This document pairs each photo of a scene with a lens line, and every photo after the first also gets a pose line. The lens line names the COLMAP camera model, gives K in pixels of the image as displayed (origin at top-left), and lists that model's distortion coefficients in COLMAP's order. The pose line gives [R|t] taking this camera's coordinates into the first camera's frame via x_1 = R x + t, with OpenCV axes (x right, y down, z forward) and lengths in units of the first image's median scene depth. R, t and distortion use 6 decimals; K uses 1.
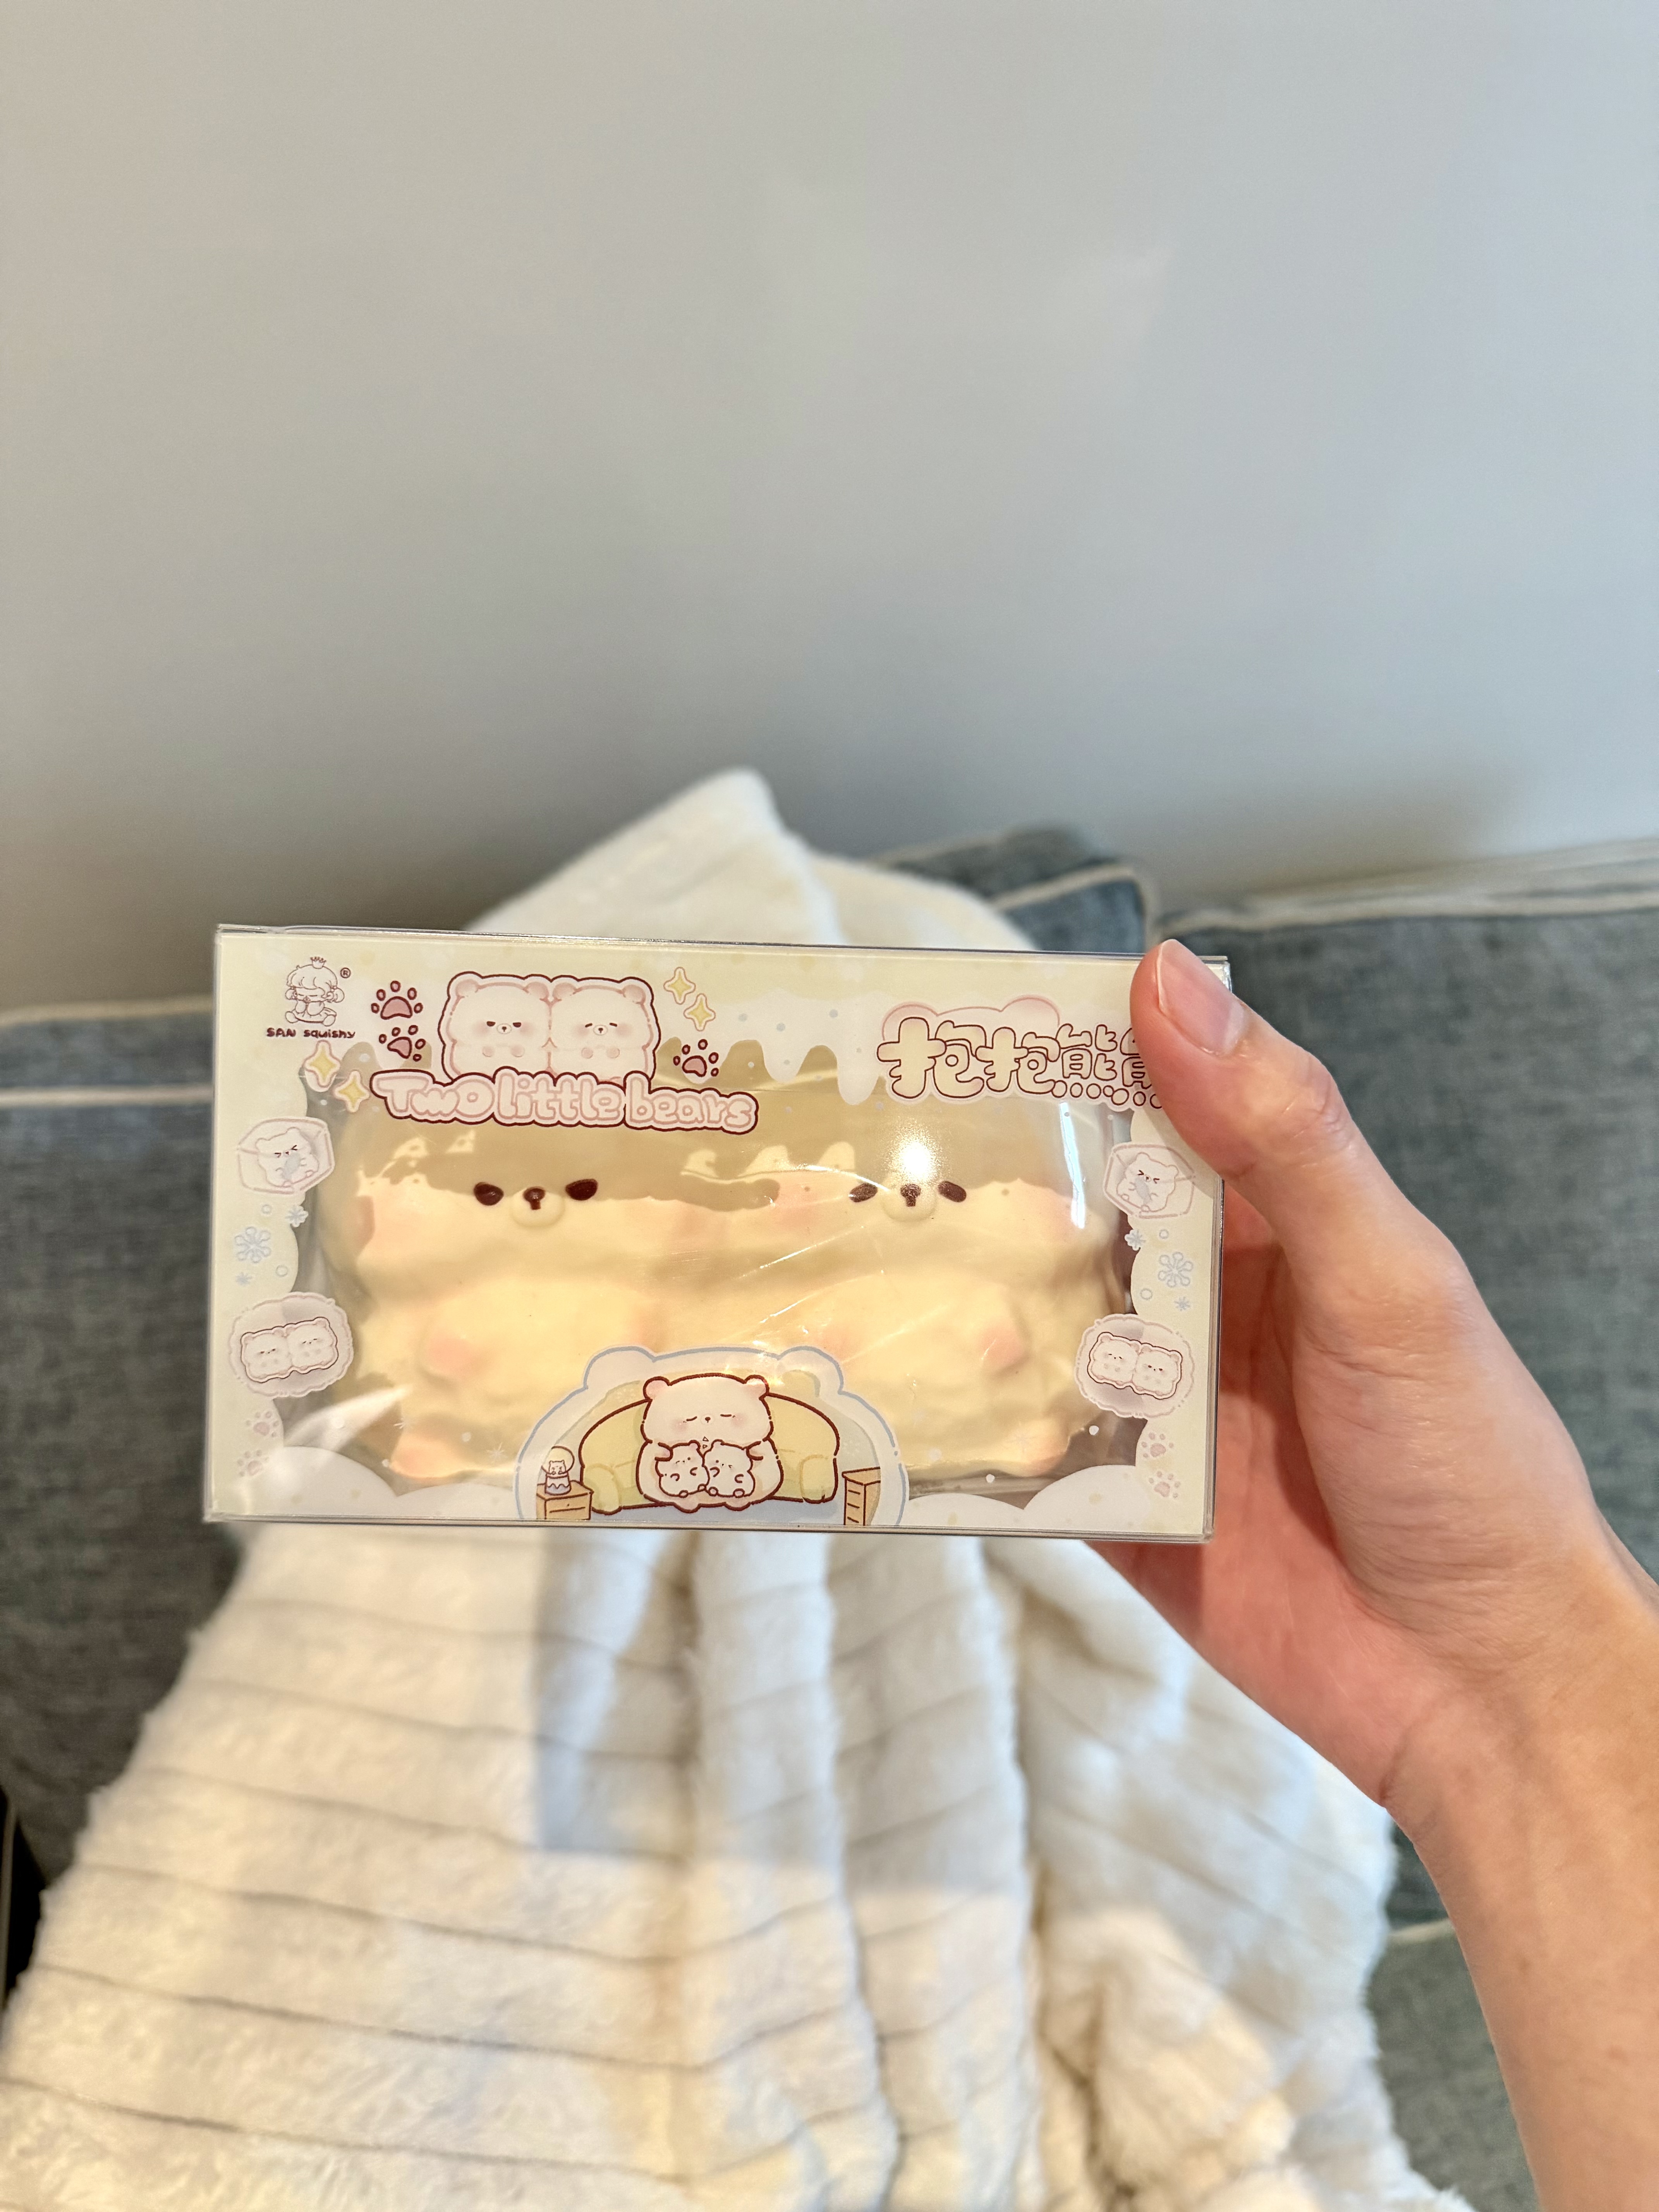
lens RADIAL K [[1713.4, 0, 809.9], [0, 1713.4, 1119.0], [0, 0, 1]] dist [-0.035128, 0.007647]
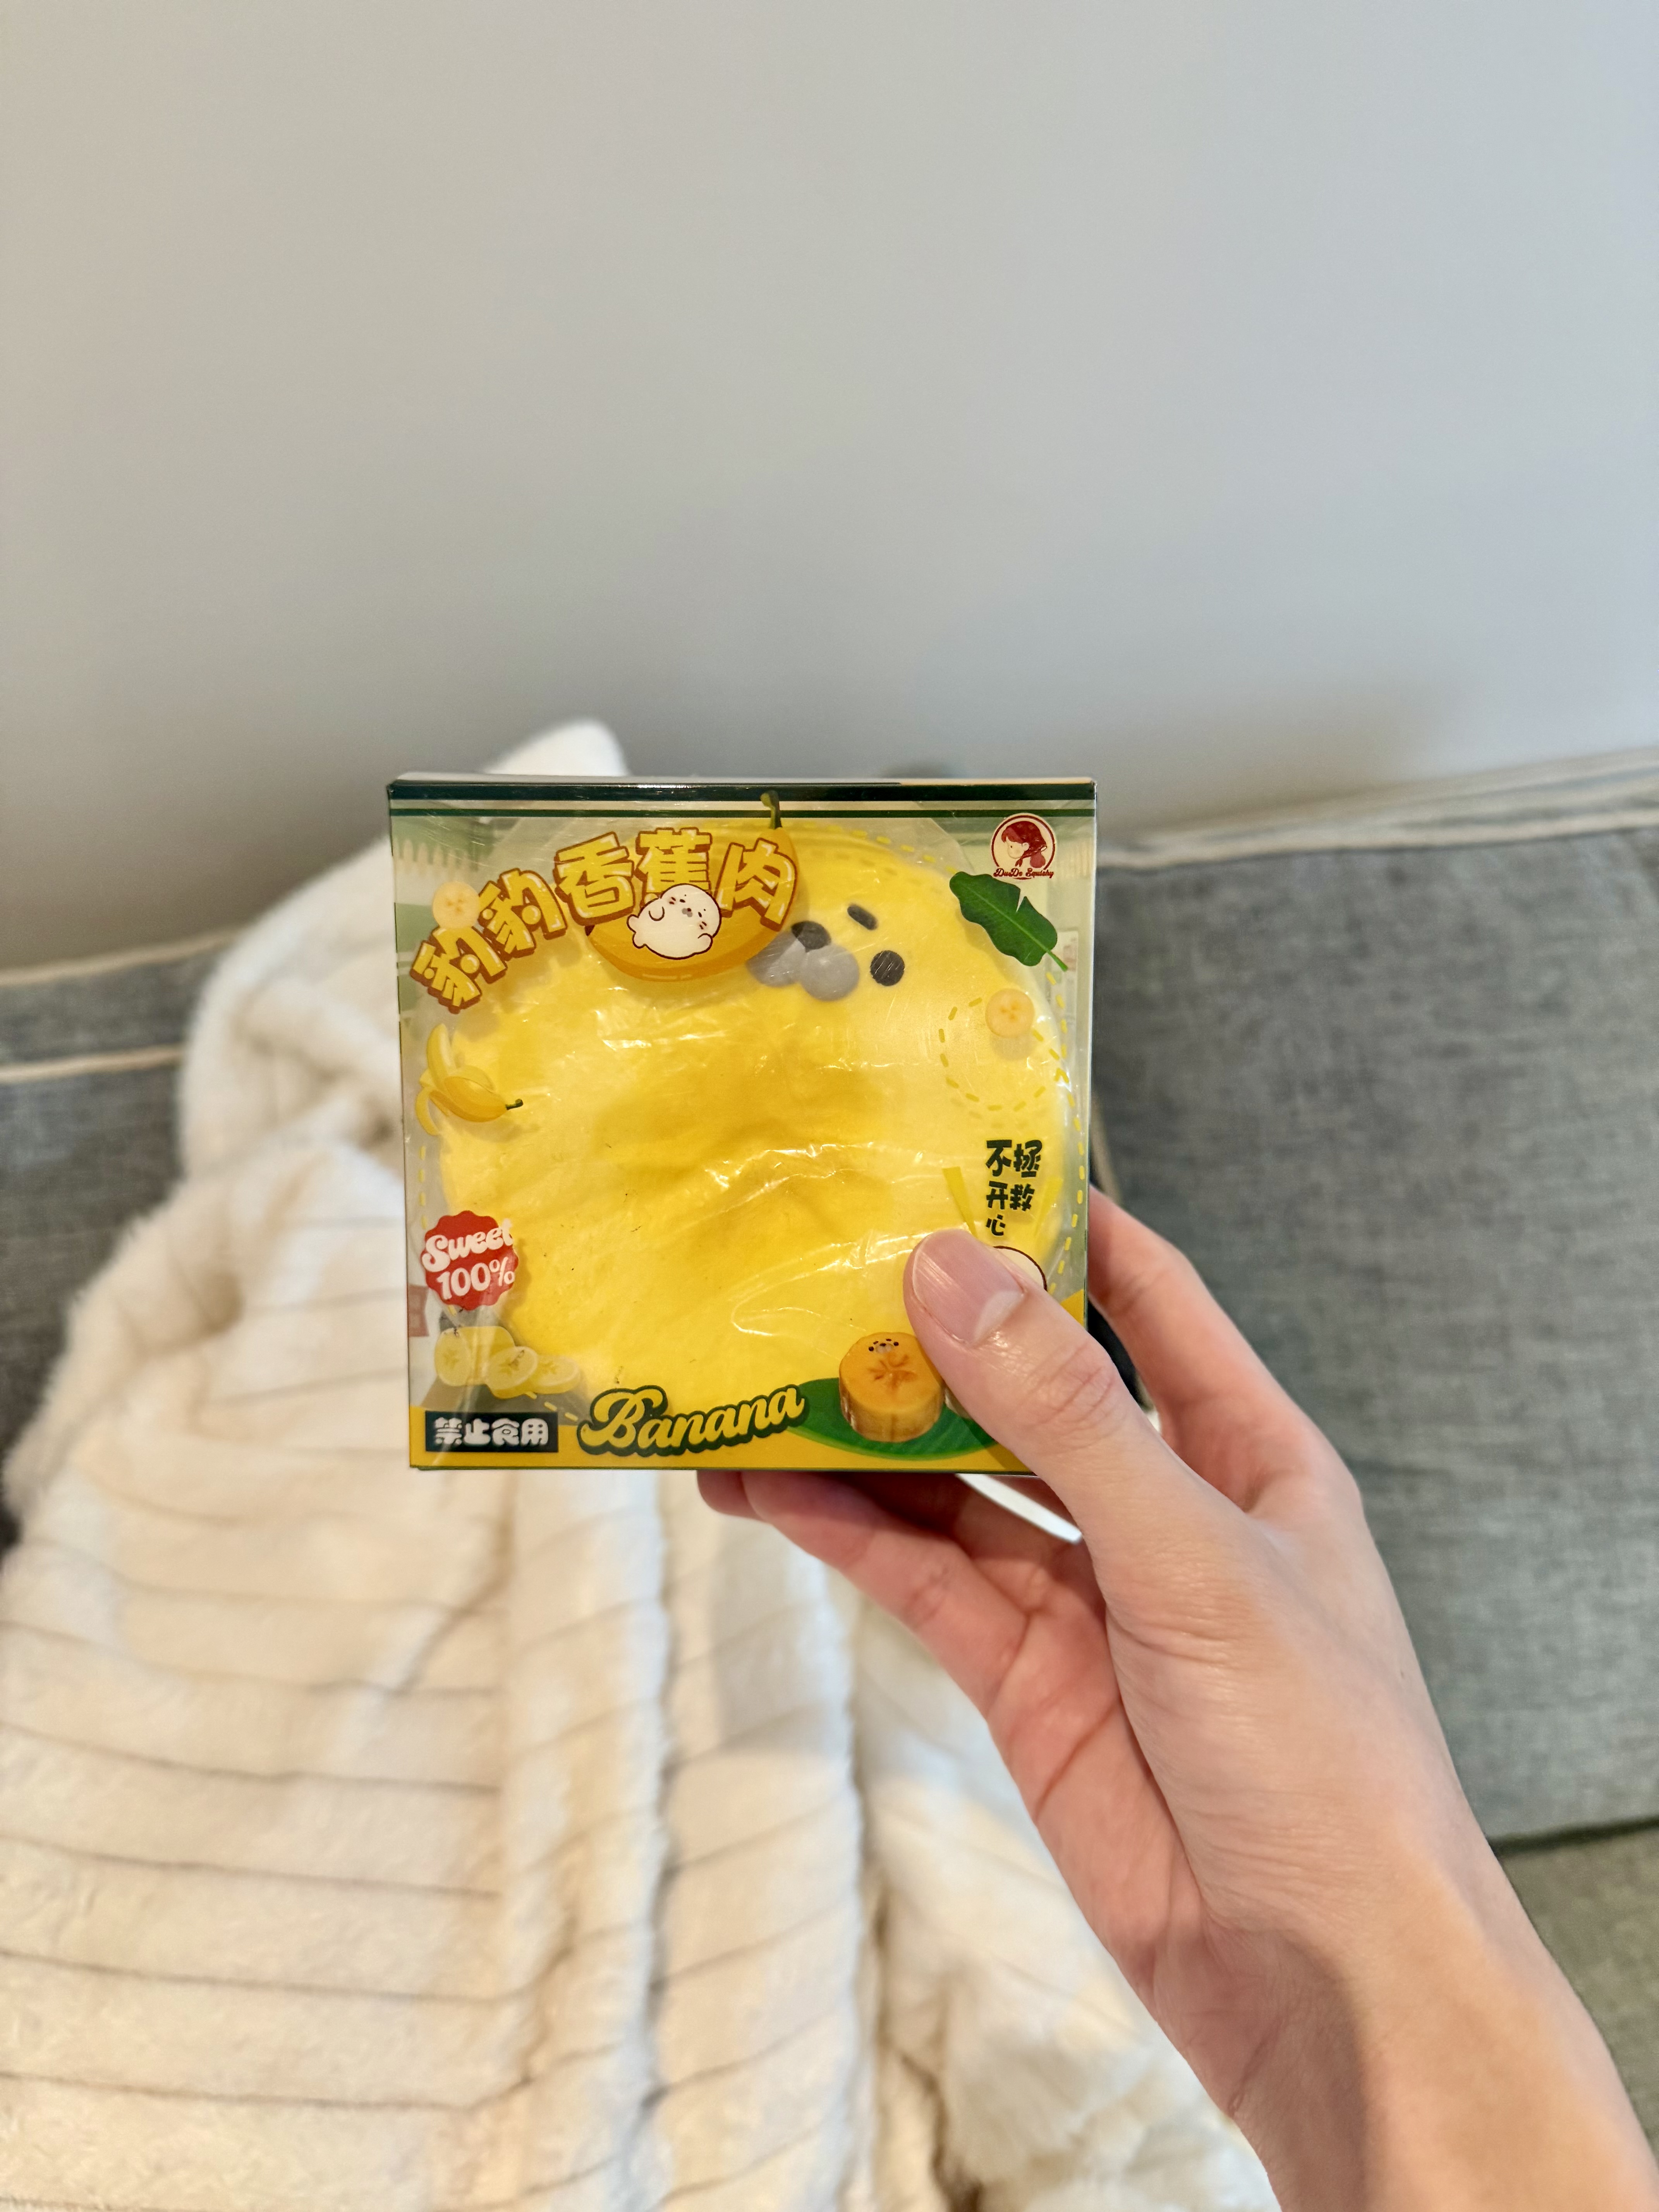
lens RADIAL K [[1713.4, 0, 832.5], [0, 1713.4, 1097.2], [0, 0, 1]] dist [-0.035128, 0.007647]
pose [[0.999786, -0.019495, -0.006944, 0.093120], [0.019761, 0.998986, 0.040458, -0.025891], [0.006148, -0.040586, 0.999157, 0.040346]]
